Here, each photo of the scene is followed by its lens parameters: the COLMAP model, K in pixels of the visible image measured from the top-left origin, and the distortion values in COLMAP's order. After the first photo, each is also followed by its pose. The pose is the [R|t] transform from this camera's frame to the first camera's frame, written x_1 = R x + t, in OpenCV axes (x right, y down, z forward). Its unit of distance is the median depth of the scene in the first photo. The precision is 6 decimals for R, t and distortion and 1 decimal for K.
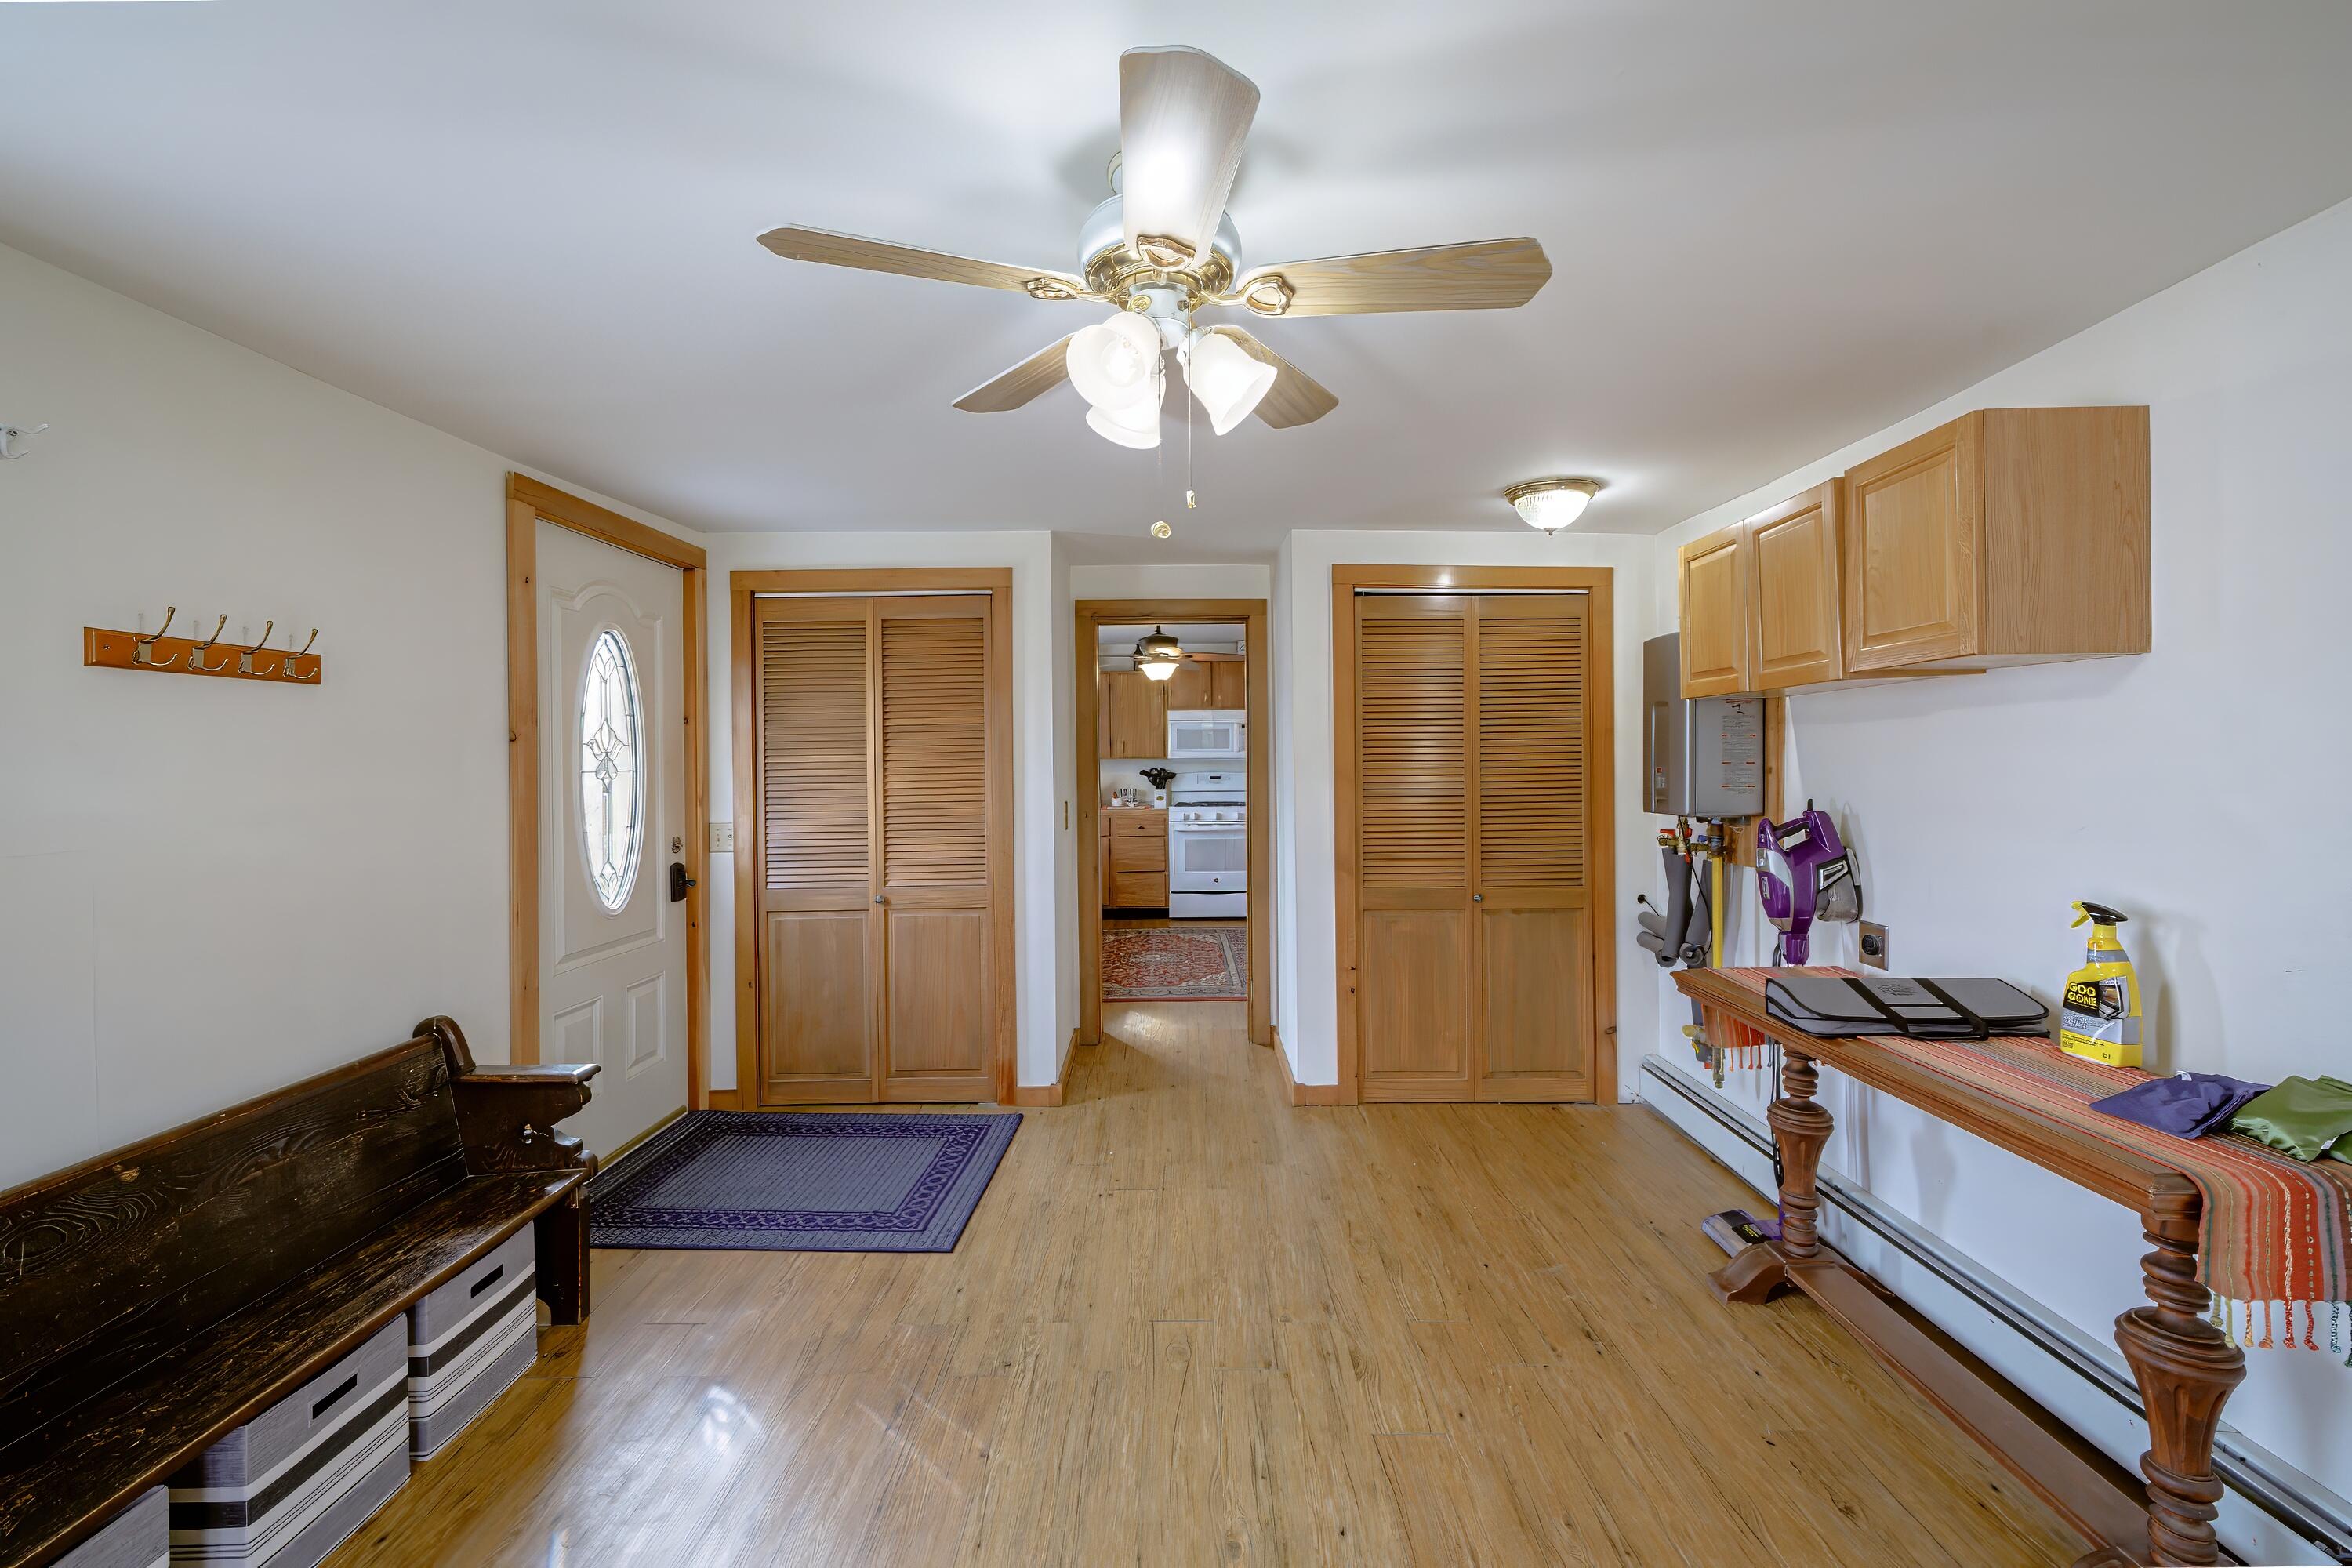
lens RADIAL K [[1009.0, 0, 1164.2], [0, 1009.0, 764.9], [0, 0, 1]] dist [-0.002636, -0.000228]
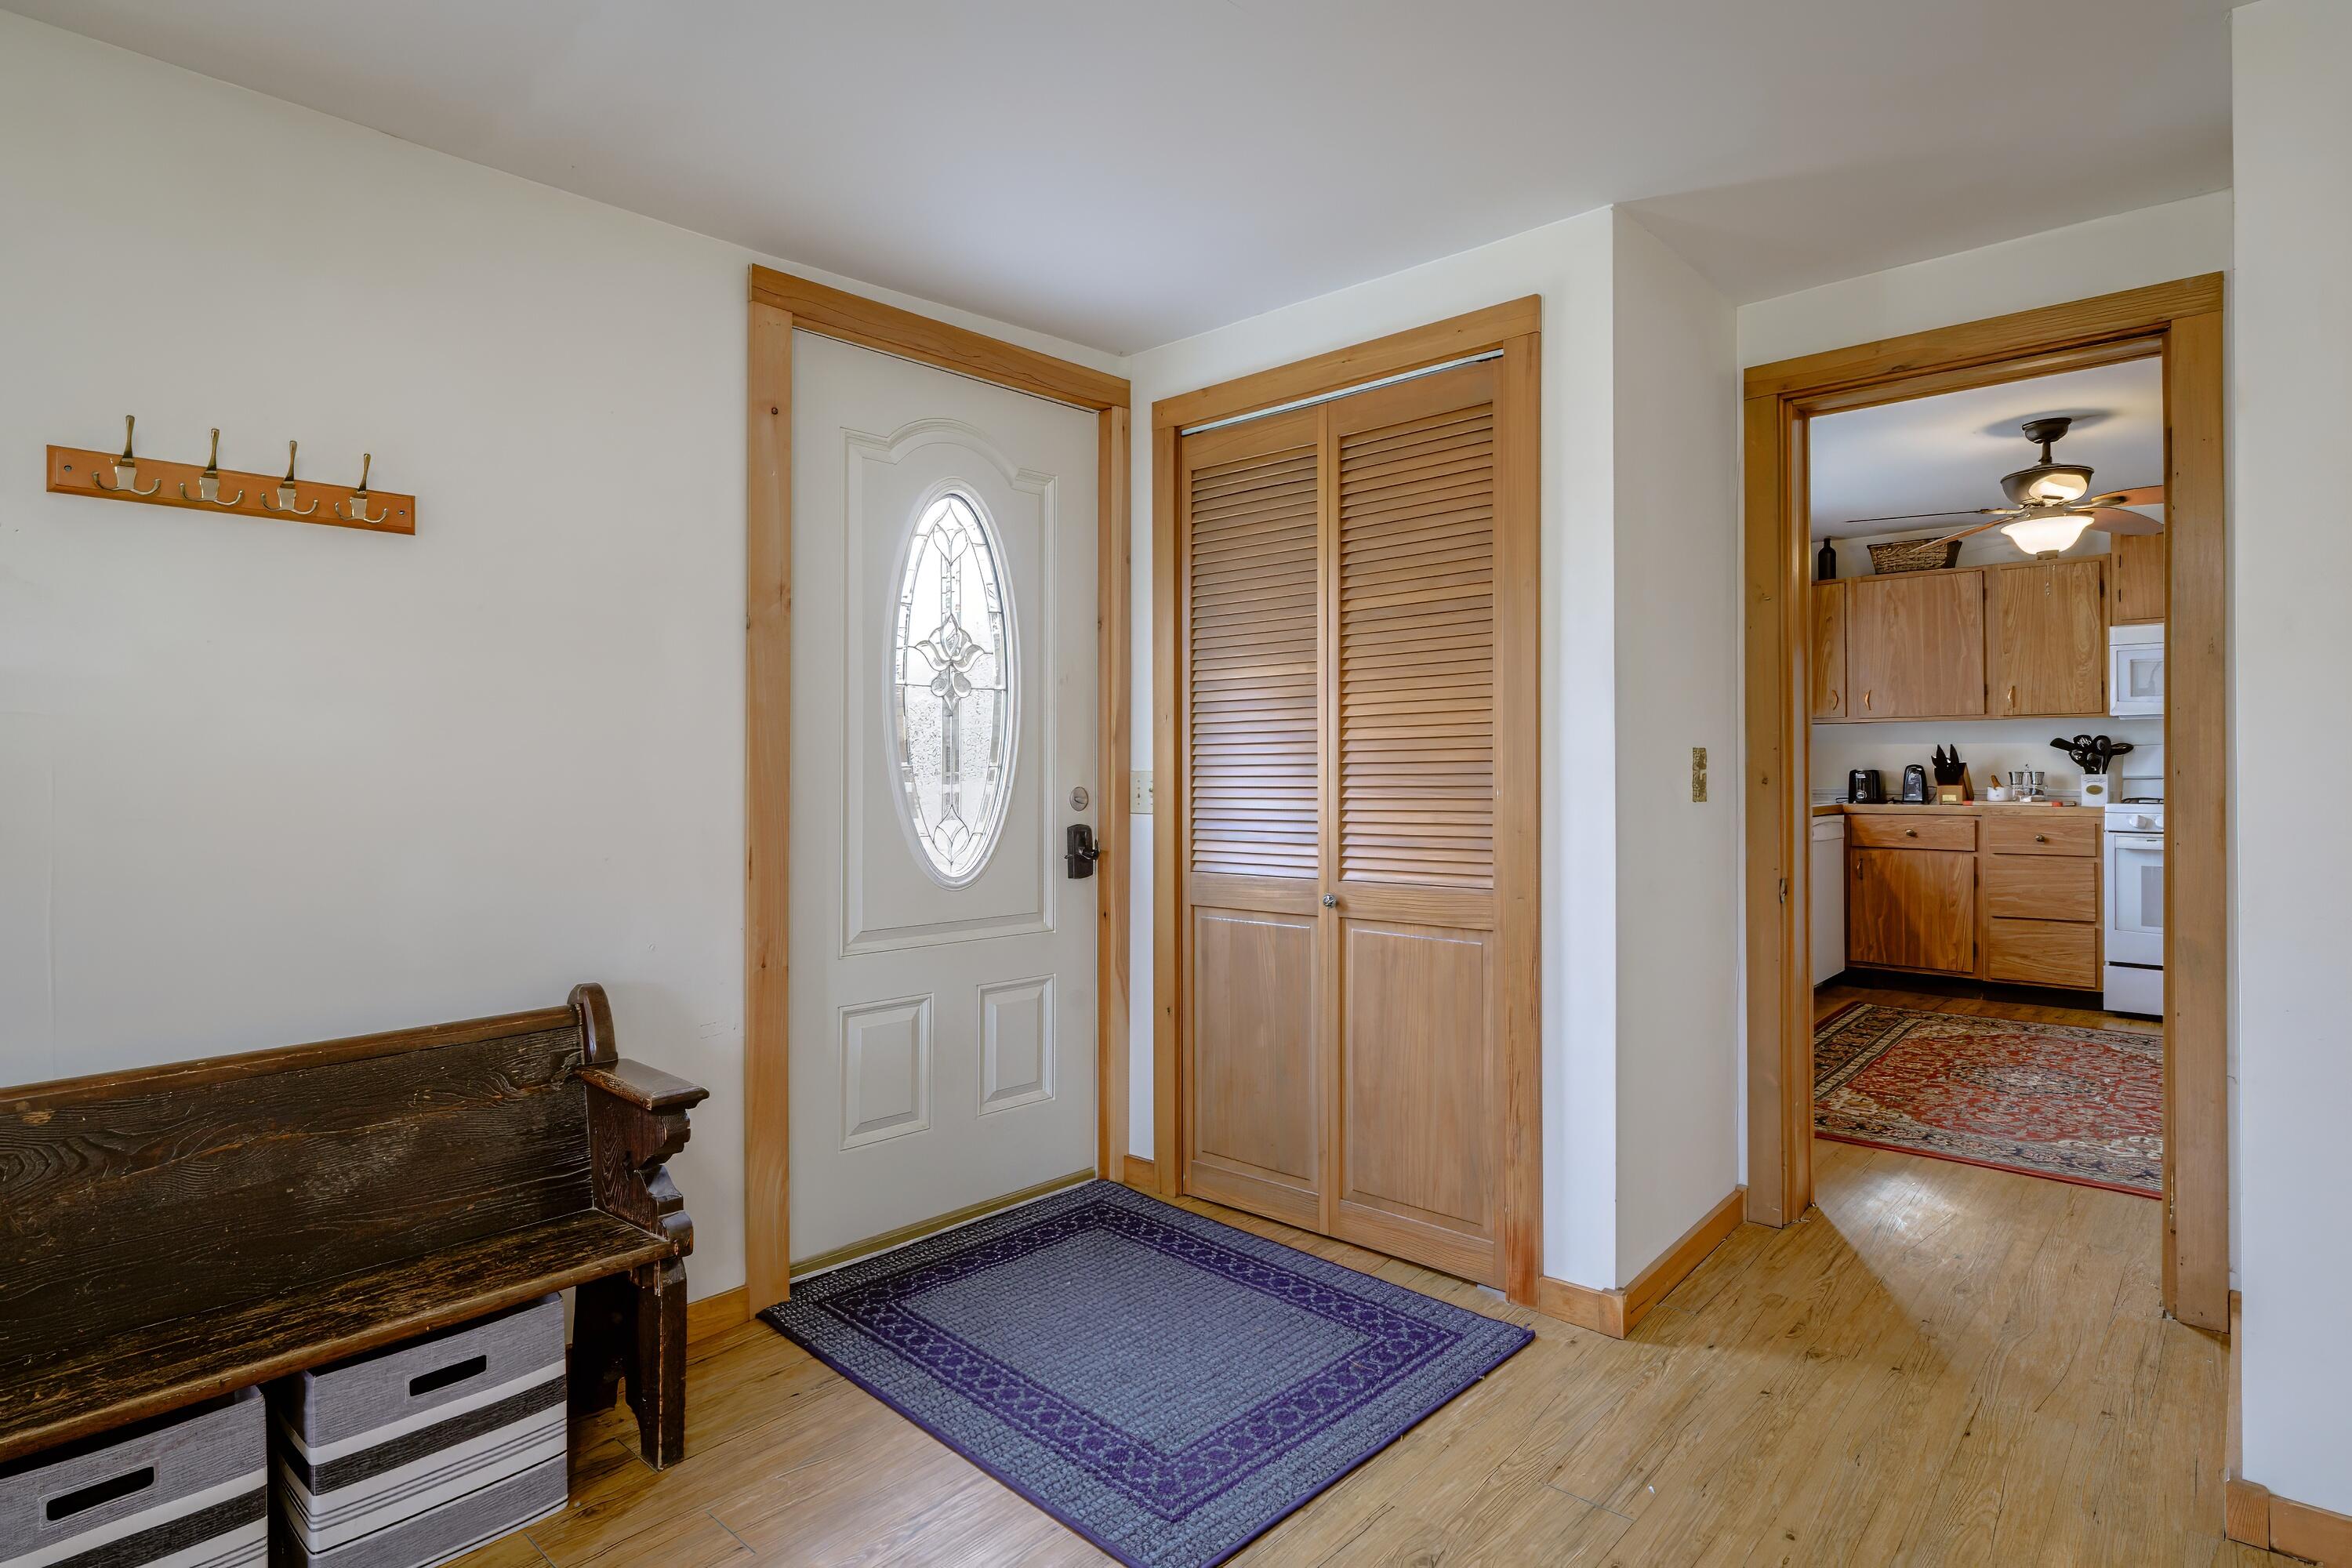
lens RADIAL K [[1214.4, 0, 1176.4], [0, 1214.4, 765.4], [0, 0, 1]] dist [-0.003634, 0.001106]
pose [[0.748789, 0.007777, -0.662763, 0.130675], [-0.009368, 0.999955, 0.001150, 0.053056], [0.662743, 0.005348, 0.748828, 0.396318]]
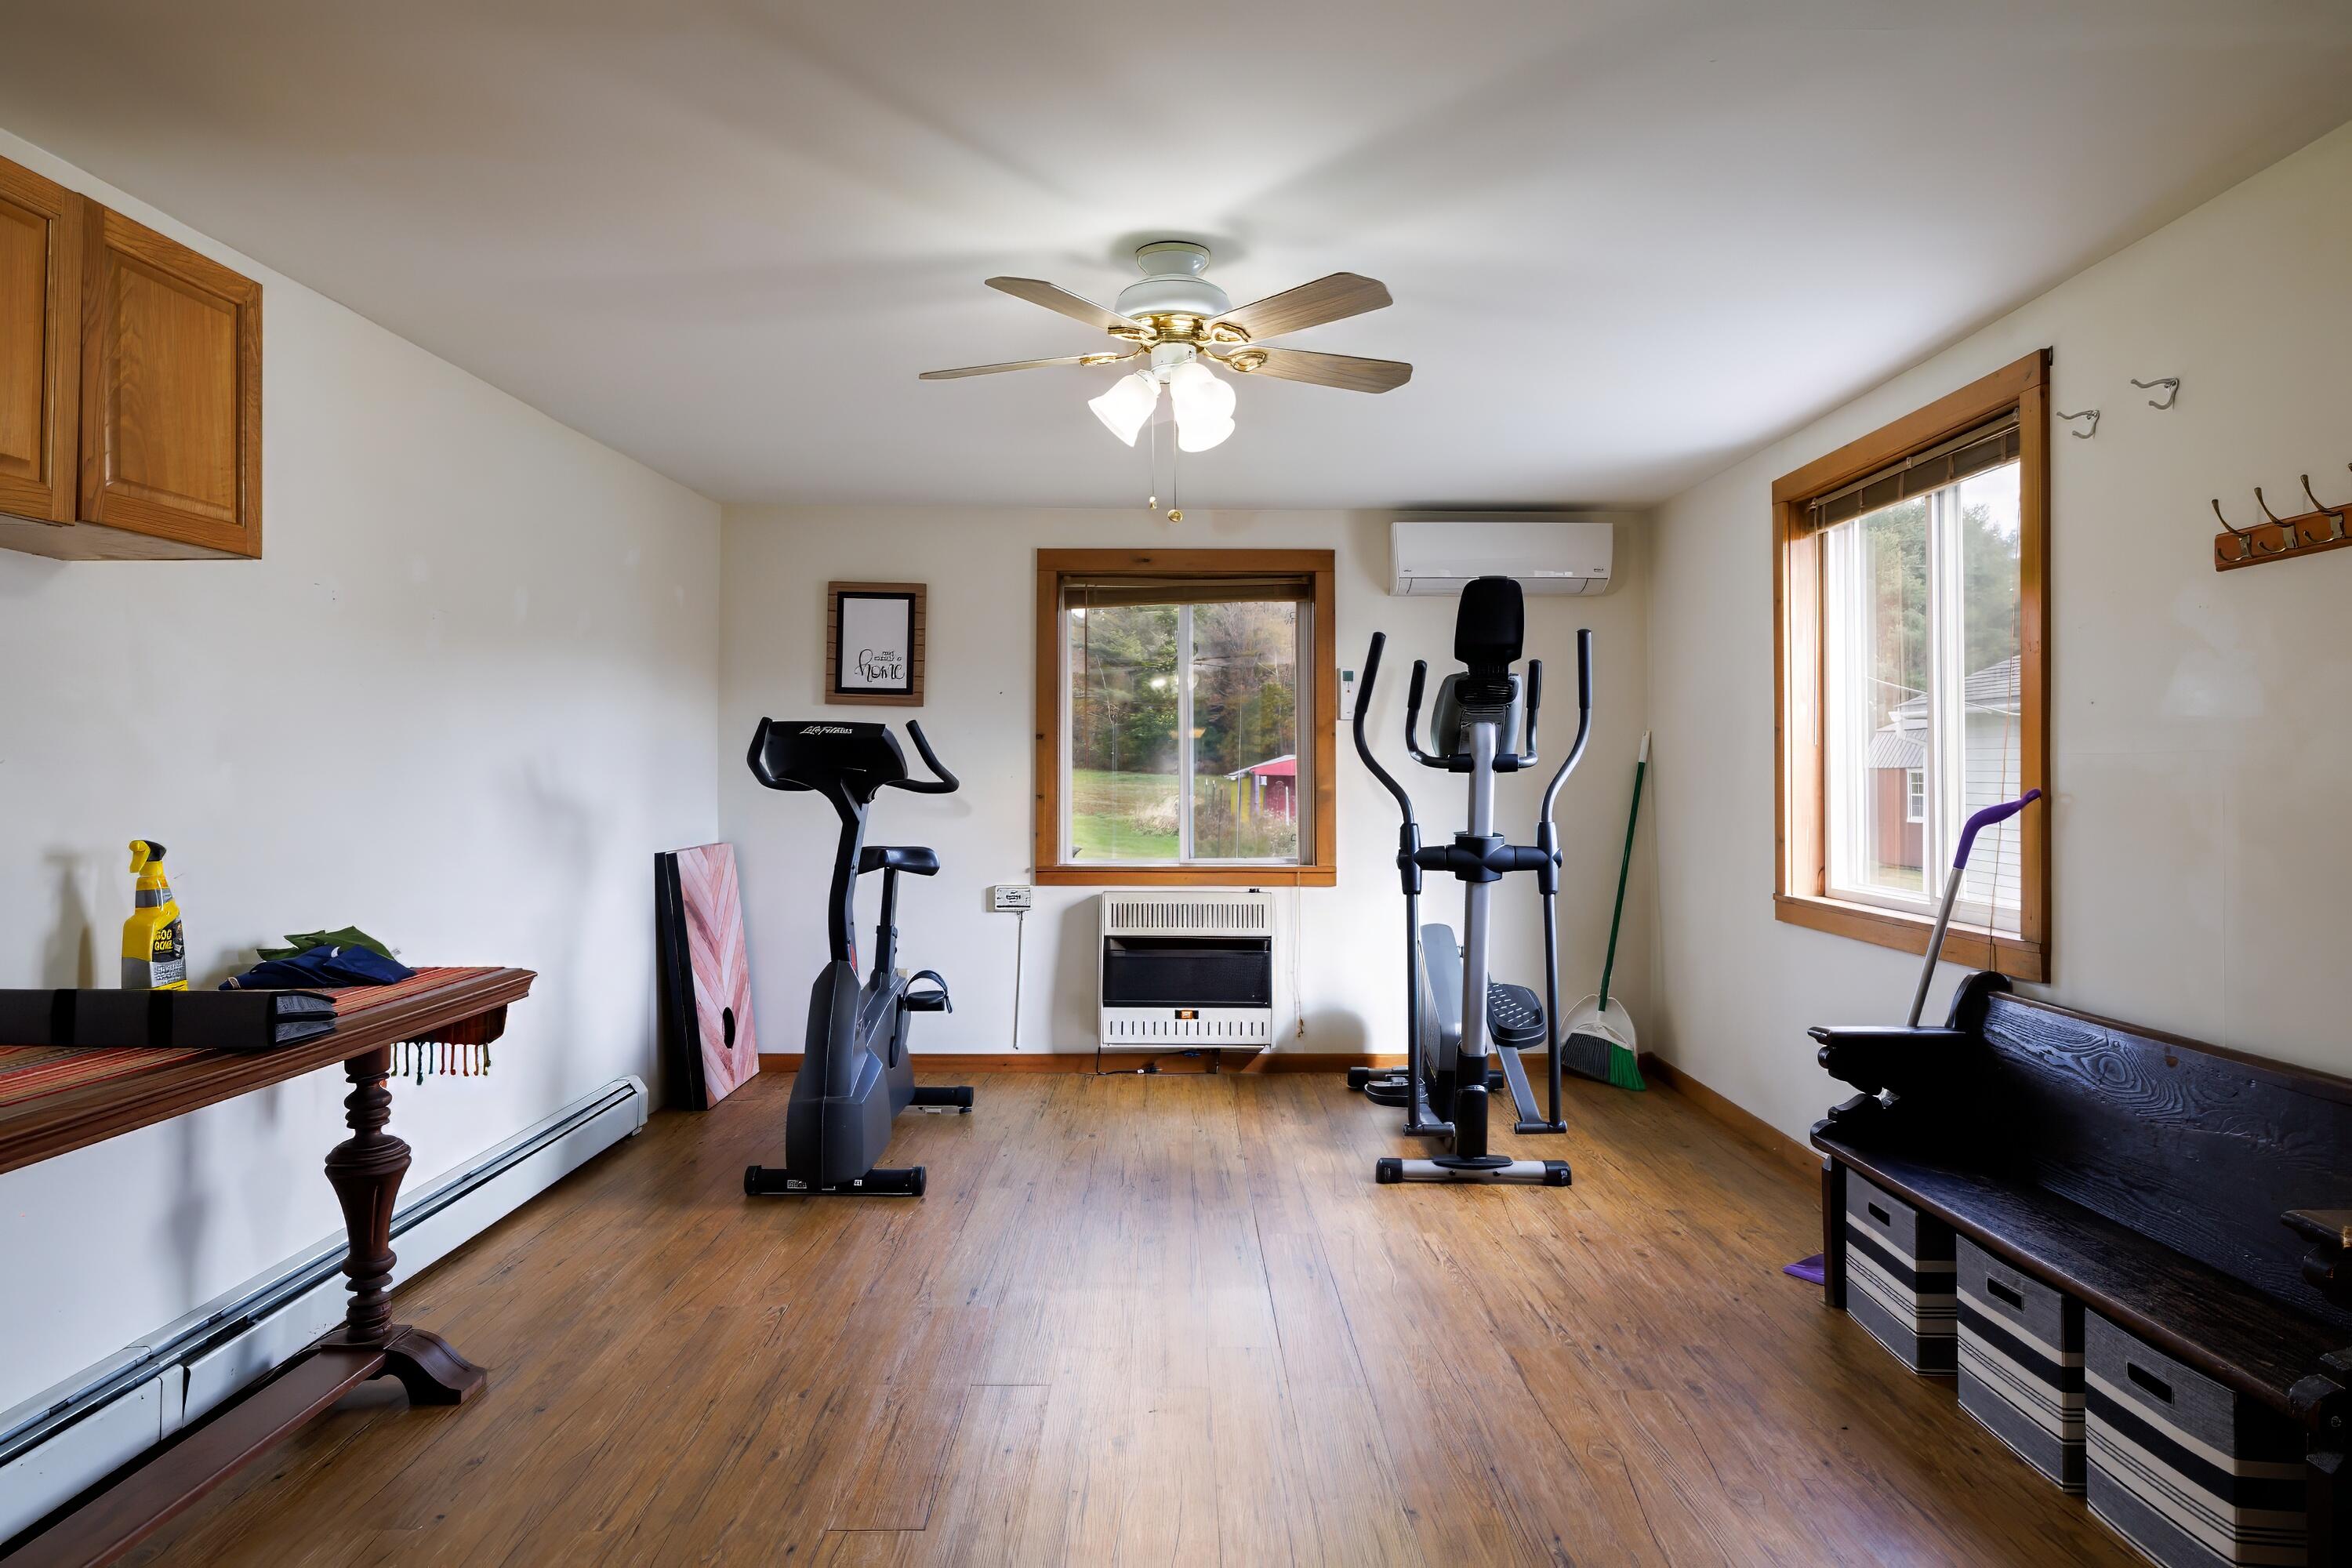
lens RADIAL K [[1358.1, 0, 1176.0], [0, 1358.1, 784.0], [0, 0, 1]] dist [0.001102, 0.000425]
pose [[-0.999720, 0.012388, -0.020168, 0.012836], [0.012272, 0.999908, 0.005860, 0.044441], [0.020239, 0.005611, -0.999779, 1.079206]]
